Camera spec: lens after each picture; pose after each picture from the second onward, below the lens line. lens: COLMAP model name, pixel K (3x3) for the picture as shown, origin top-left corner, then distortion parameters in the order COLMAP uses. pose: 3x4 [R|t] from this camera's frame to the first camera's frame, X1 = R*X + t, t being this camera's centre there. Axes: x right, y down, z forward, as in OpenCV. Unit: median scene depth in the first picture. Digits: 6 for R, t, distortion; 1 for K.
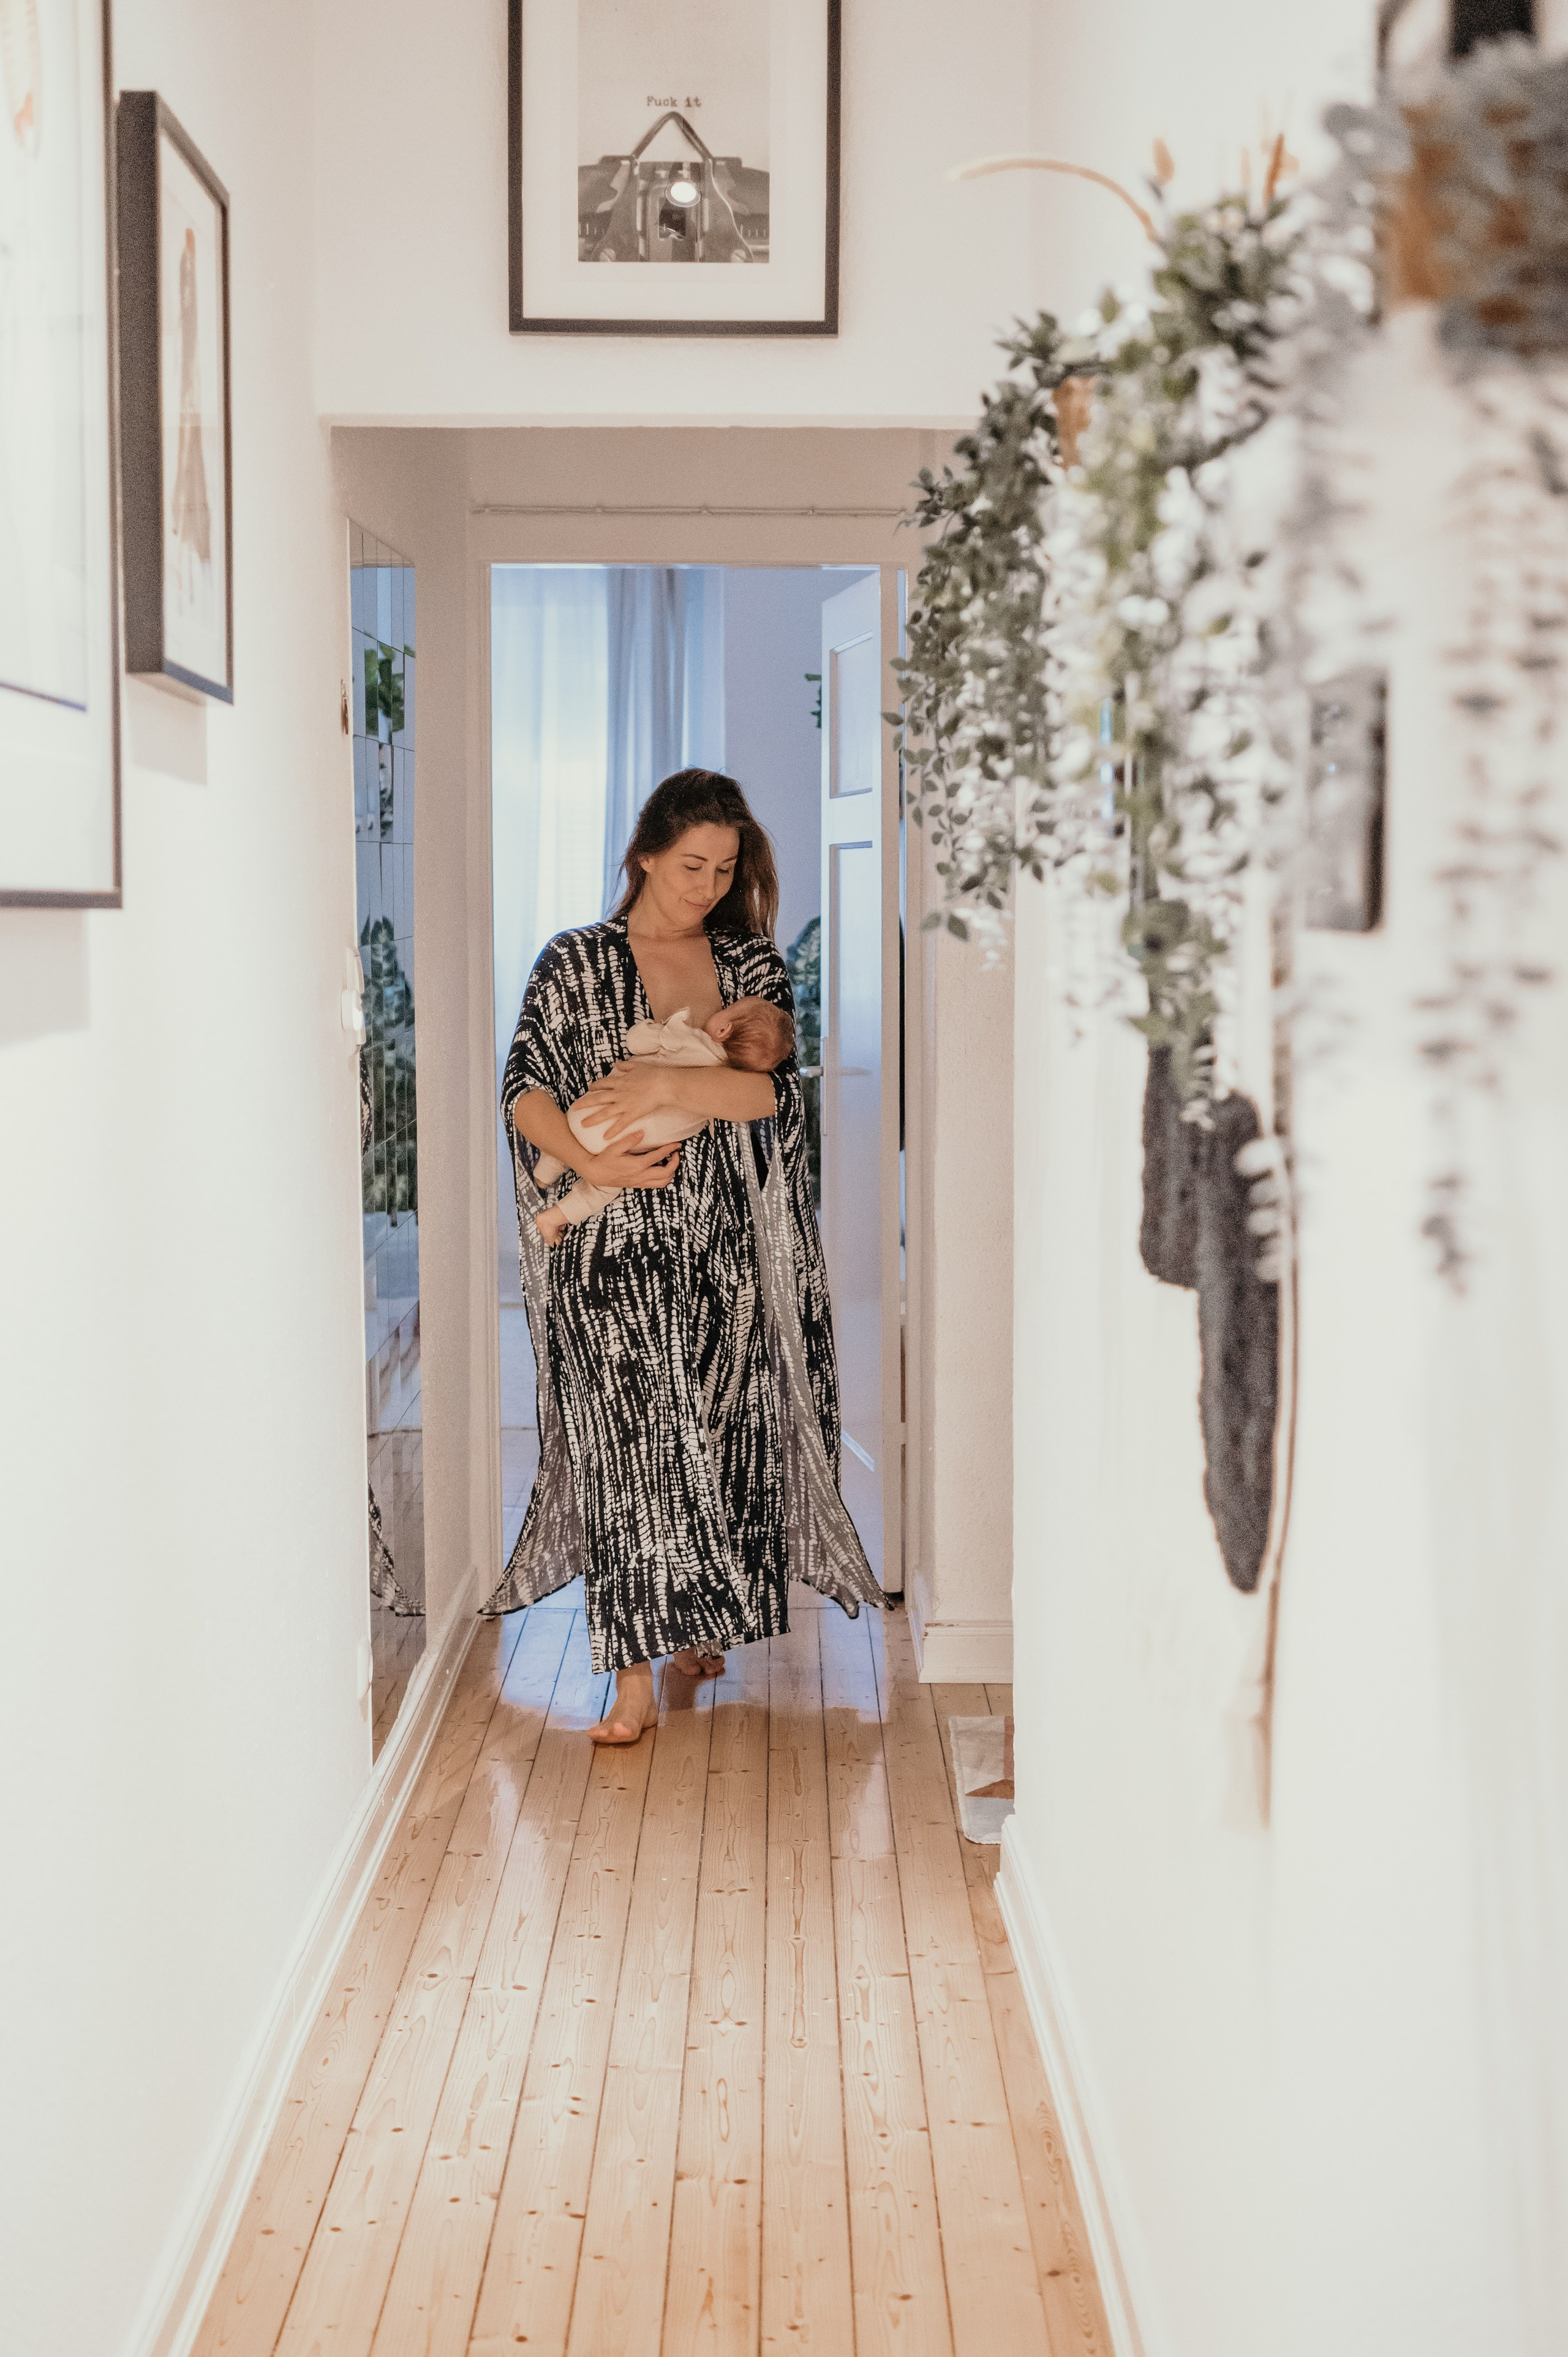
lens RADIAL K [[3450.3, 0, 784.0], [0, 3450.3, 1178.5], [0, 0, 1]] dist [0.006710, 0.034490]
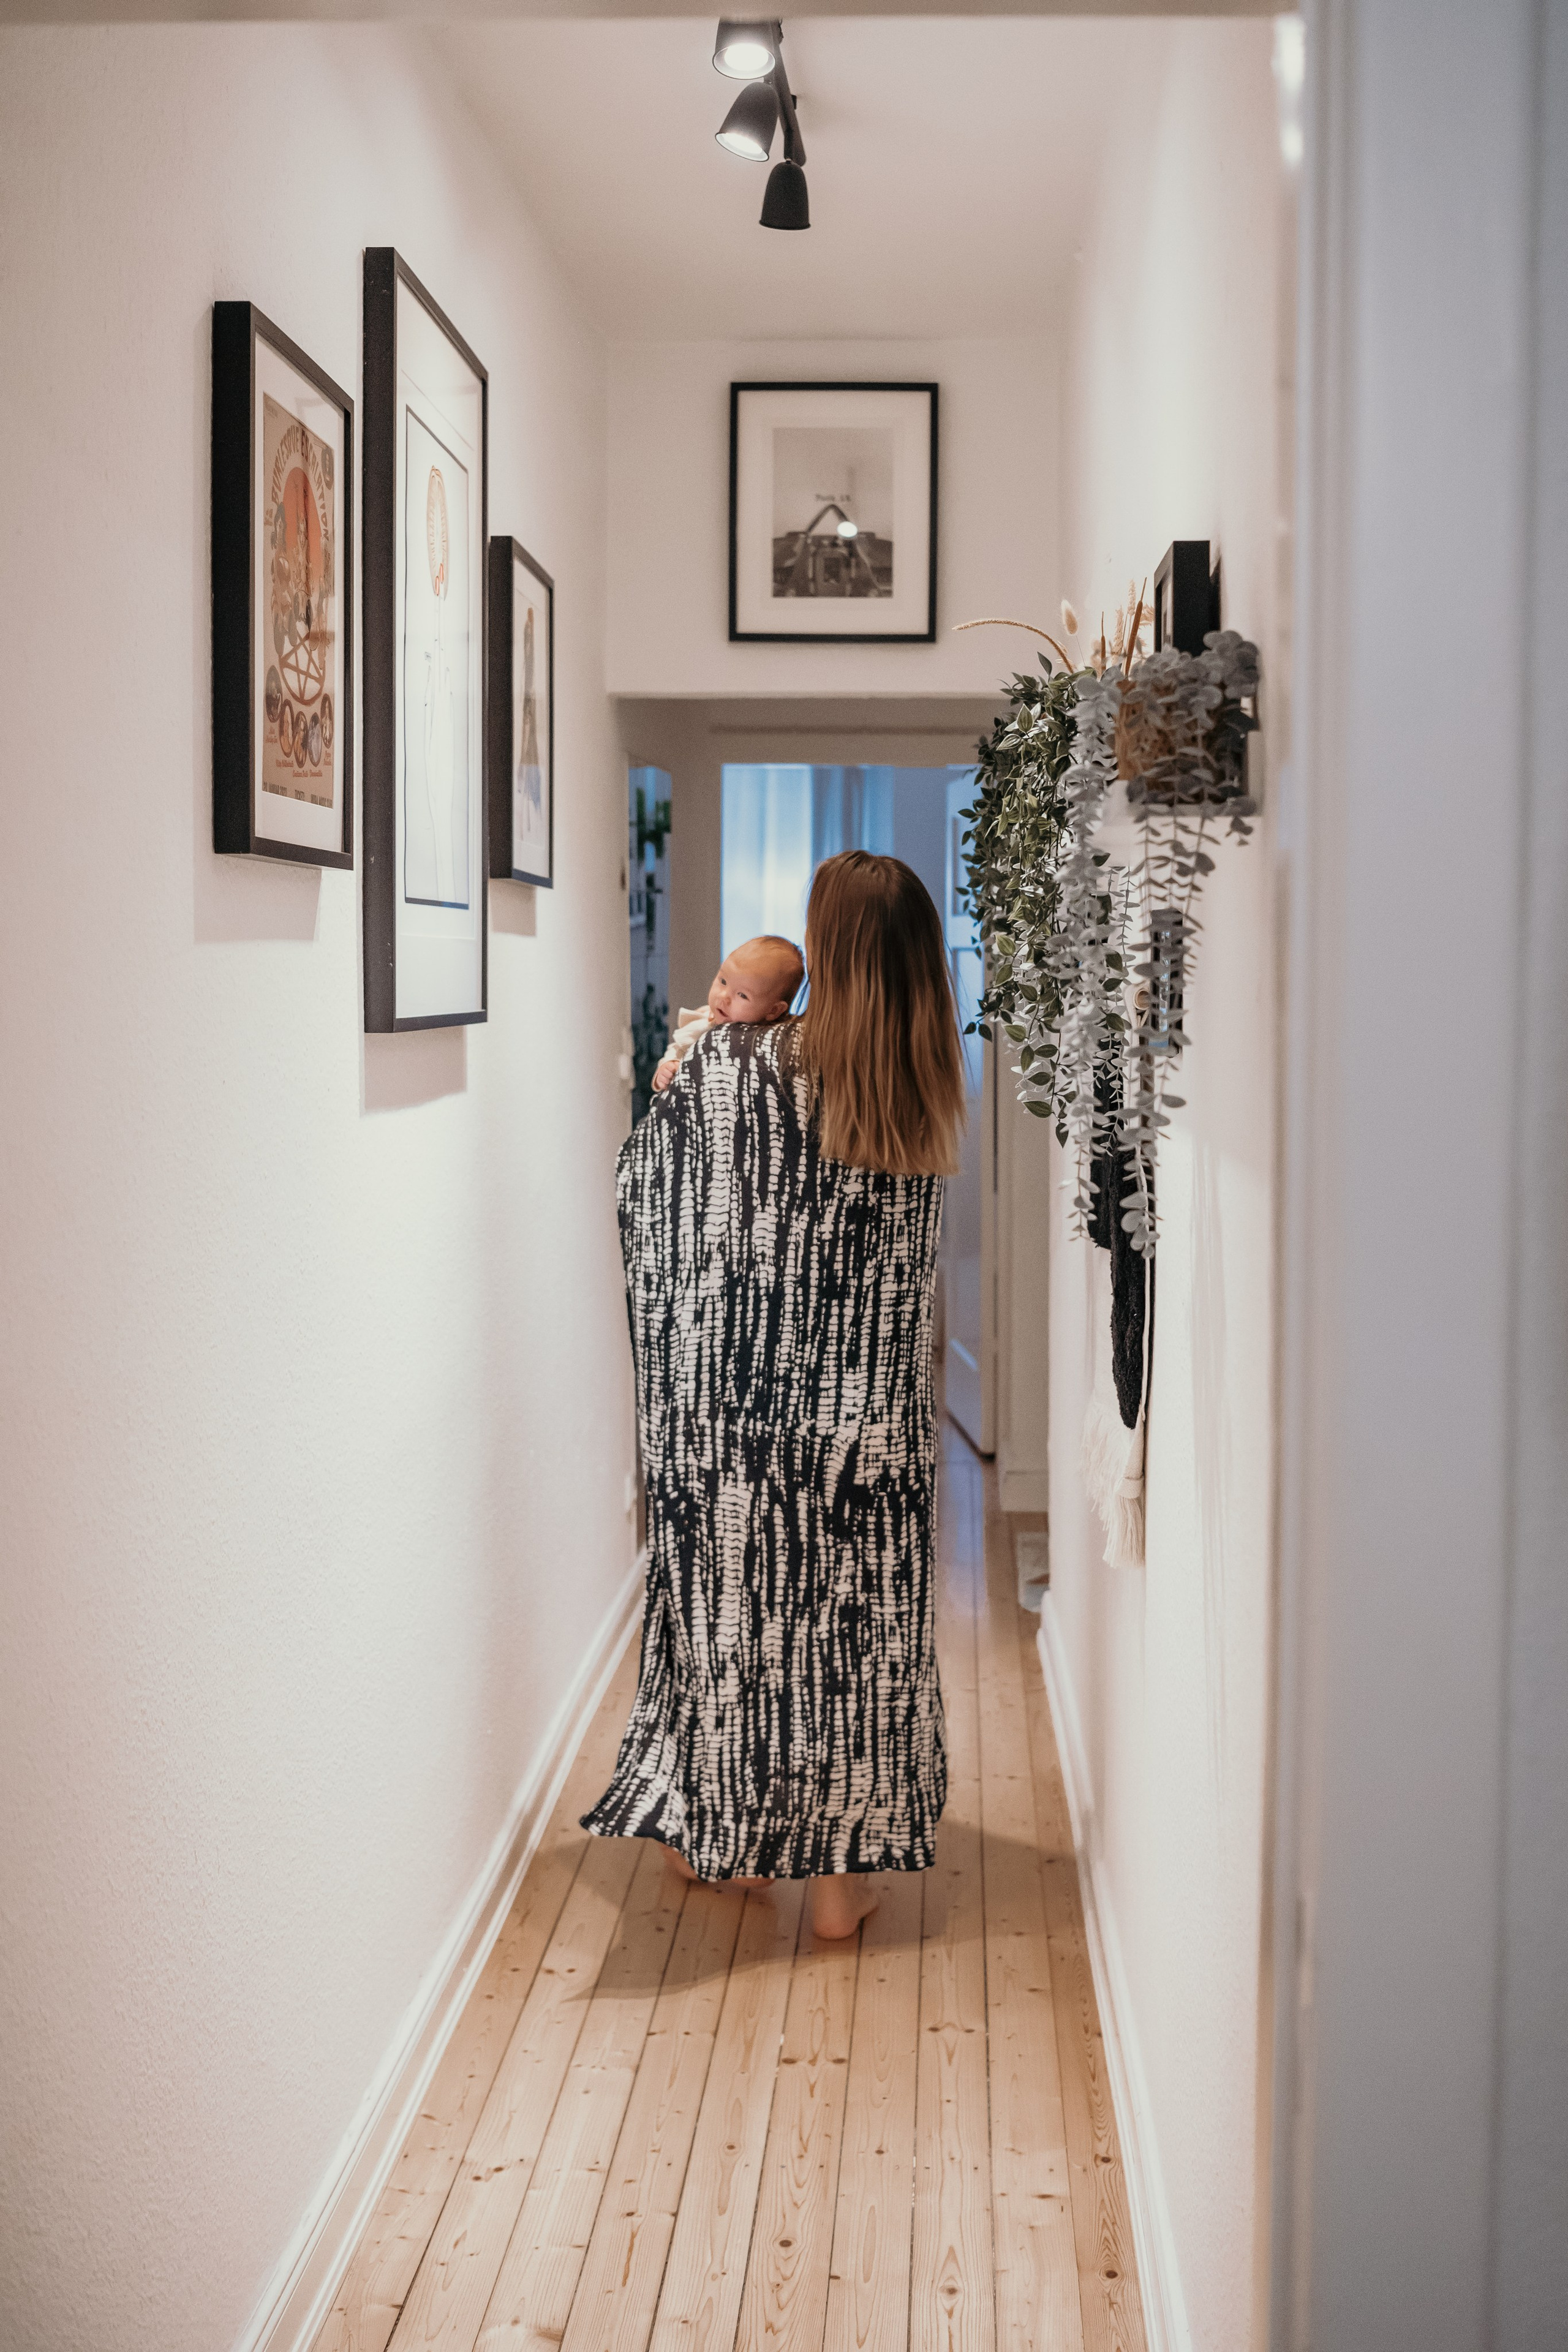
lens RADIAL K [[2574.8, 0, 849.1], [0, 2574.8, 1065.7], [0, 0, 1]] dist [-0.028735, 0.002529]
pose [[0.999119, 0.004771, -0.041701, 0.029734], [-0.006360, 0.999256, -0.038051, -0.006882], [0.041489, 0.038283, 0.998405, -0.193555]]
